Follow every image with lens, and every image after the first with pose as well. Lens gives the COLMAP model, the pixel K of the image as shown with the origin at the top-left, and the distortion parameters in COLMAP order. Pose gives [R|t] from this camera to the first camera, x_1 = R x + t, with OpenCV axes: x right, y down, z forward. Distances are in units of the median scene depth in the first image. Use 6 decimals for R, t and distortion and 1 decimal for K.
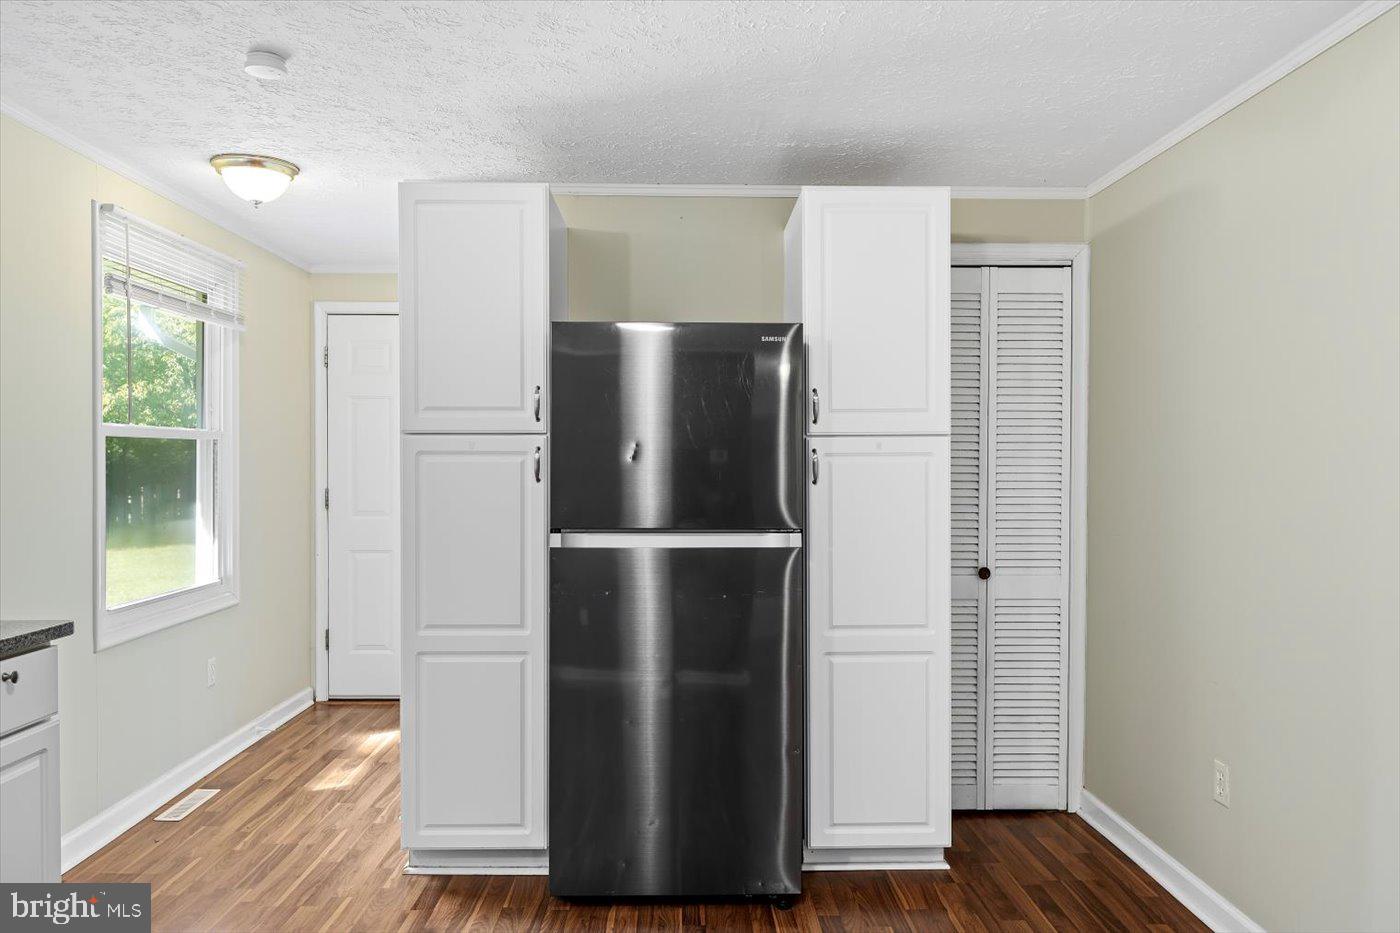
lens RADIAL K [[1037.5, 0, 699.3], [0, 1037.5, 481.8], [0, 0, 1]] dist [-0.009244, -0.003250]
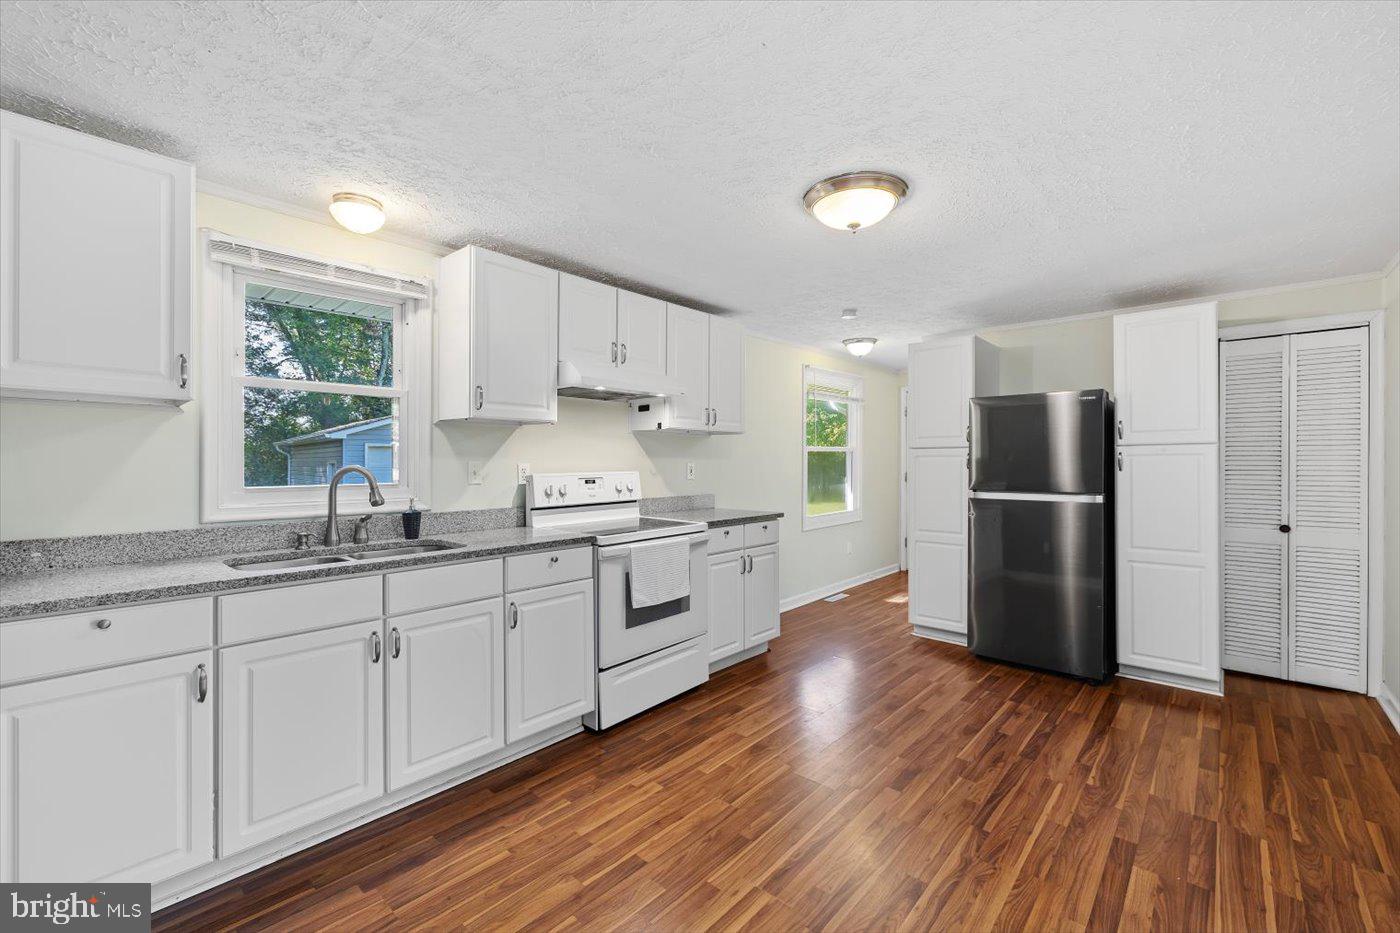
lens RADIAL K [[573.4, 0, 700.0], [0, 573.4, 466.5], [0, 0, 1]] dist [0.001219, 0.000128]
pose [[0.723626, 0.000834, -0.690192, 0.241104], [-0.005918, 0.999970, -0.004996, 0.003390], [0.690167, 0.007700, 0.723609, -0.254919]]
